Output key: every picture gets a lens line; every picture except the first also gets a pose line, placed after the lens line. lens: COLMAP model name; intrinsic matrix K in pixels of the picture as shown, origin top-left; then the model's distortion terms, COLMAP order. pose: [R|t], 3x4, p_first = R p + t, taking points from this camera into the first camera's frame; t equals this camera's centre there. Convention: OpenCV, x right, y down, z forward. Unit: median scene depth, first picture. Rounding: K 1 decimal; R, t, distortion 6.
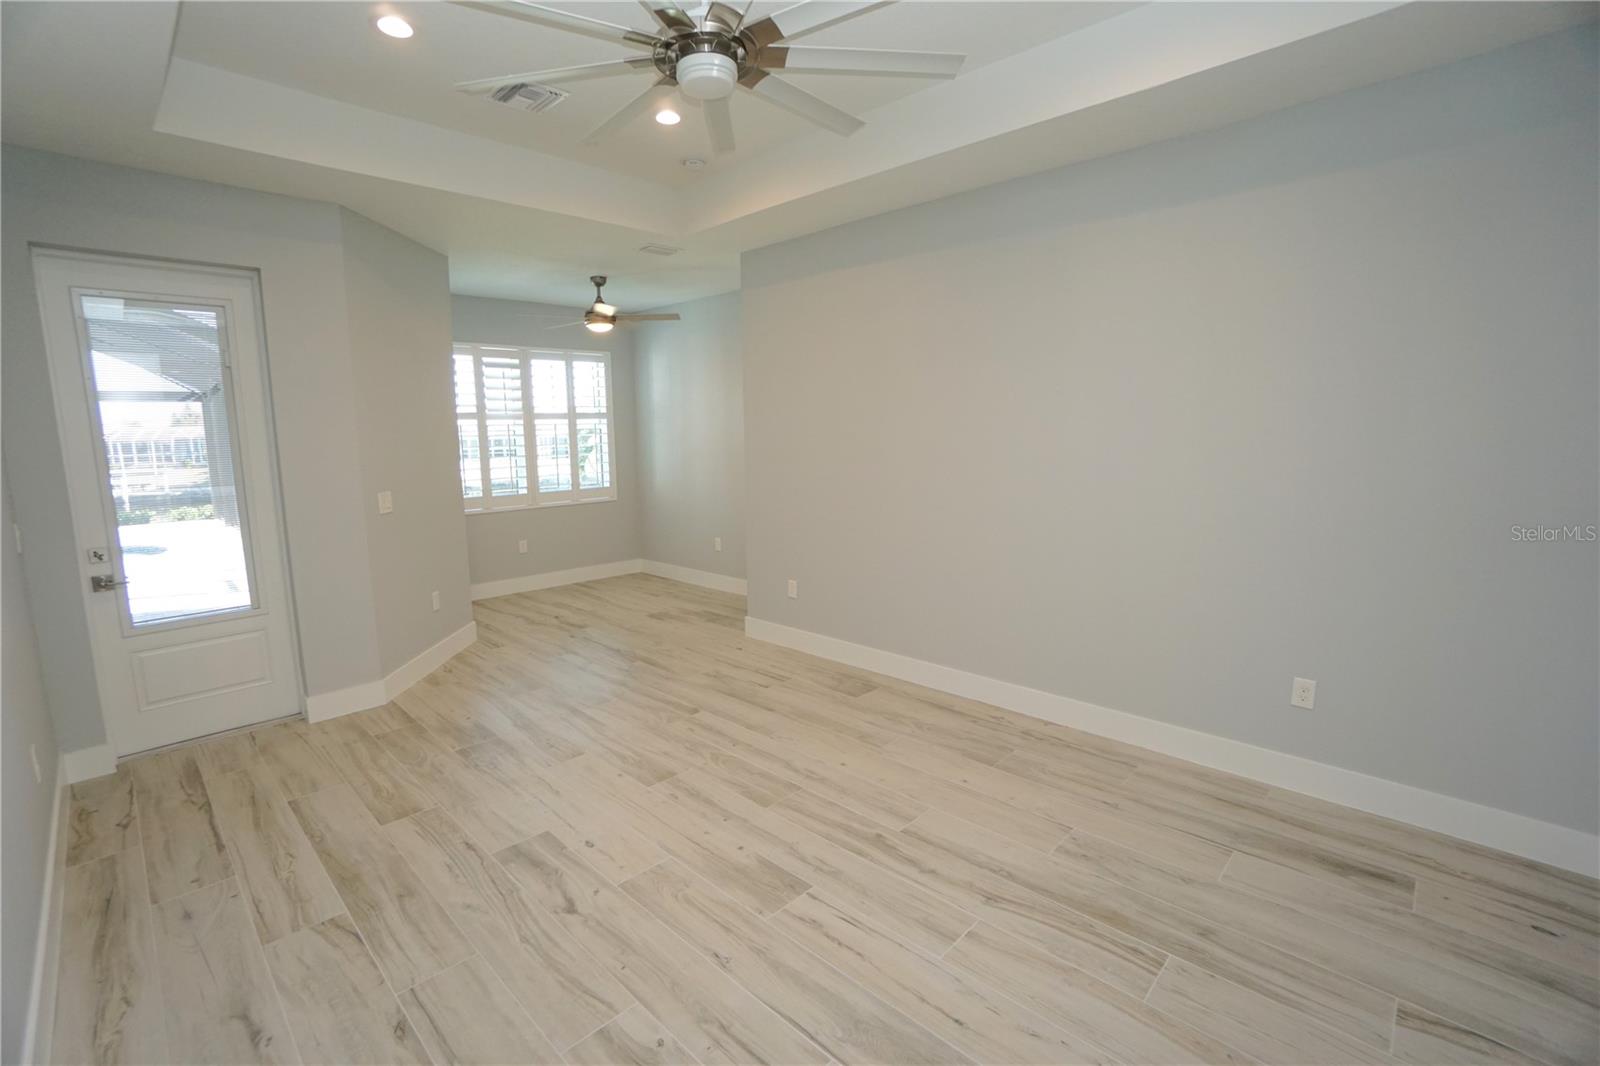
lens RADIAL K [[704.7, 0, 777.9], [0, 704.7, 524.6], [0, 0, 1]] dist [-0.064513, 0.023097]
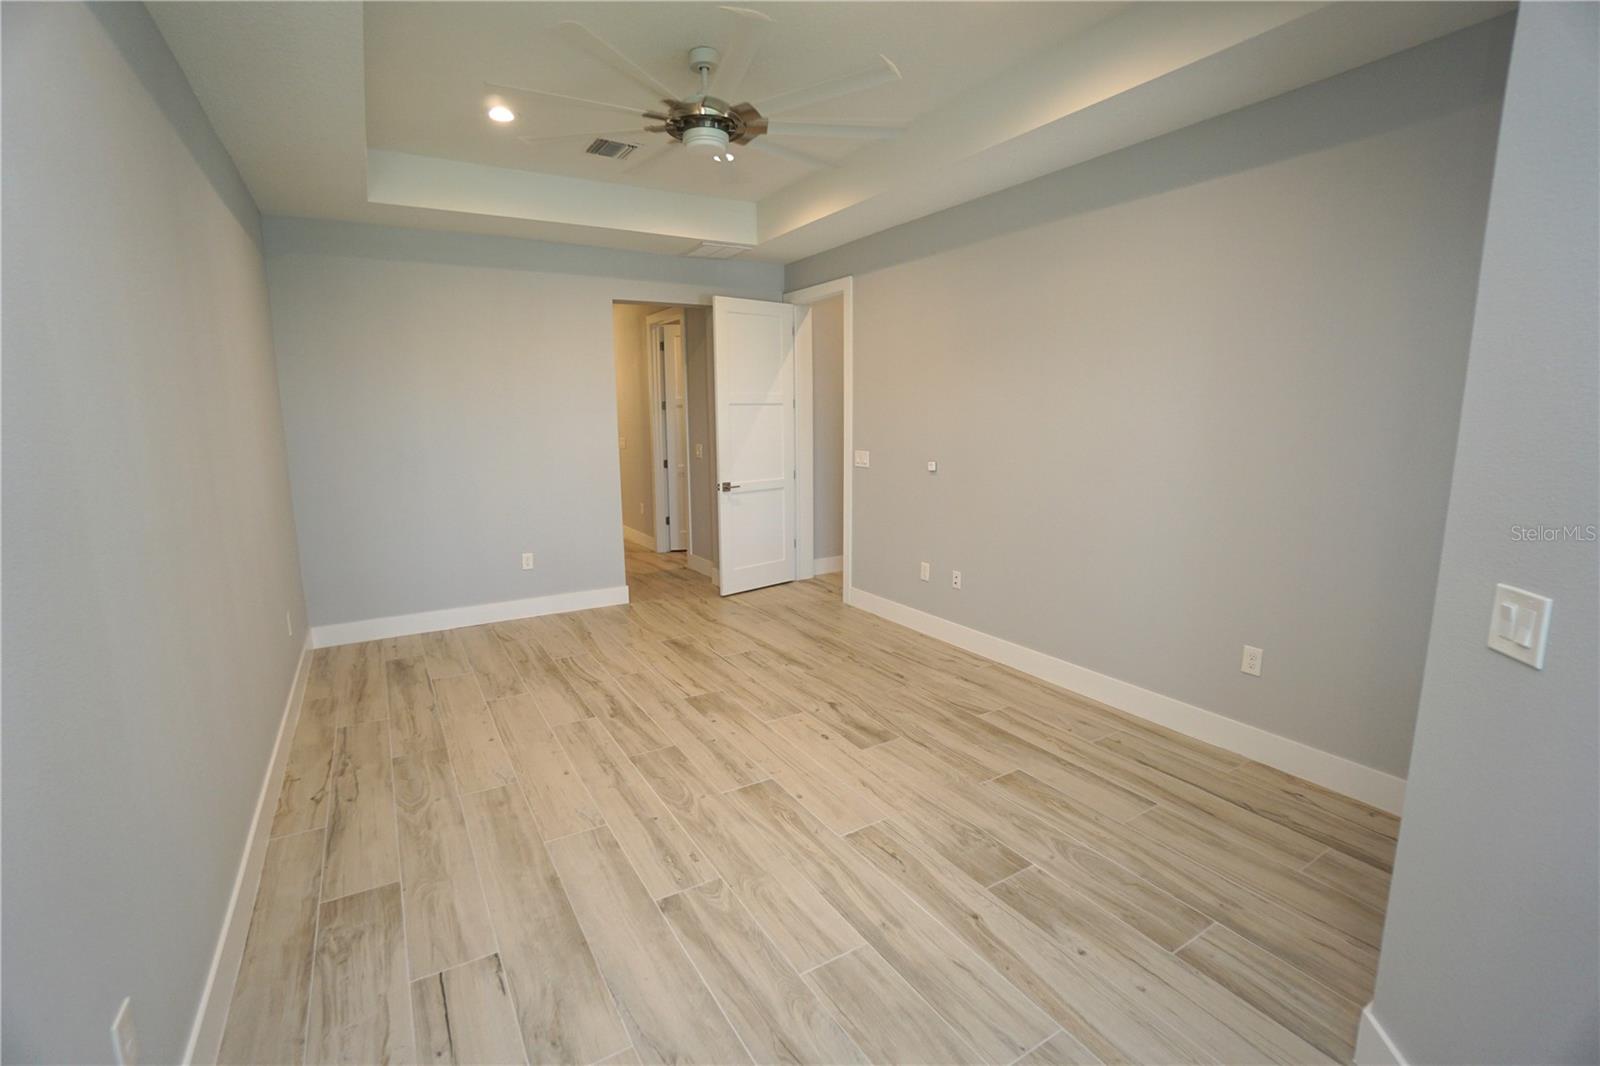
lens RADIAL K [[704.7, 0, 777.9], [0, 704.7, 524.6], [0, 0, 1]] dist [-0.064513, 0.023097]
pose [[-0.966153, -0.017270, 0.257389, -0.470926], [0.058876, 0.956660, 0.285192, -0.254640], [-0.251160, 0.290693, -0.923264, 1.923978]]
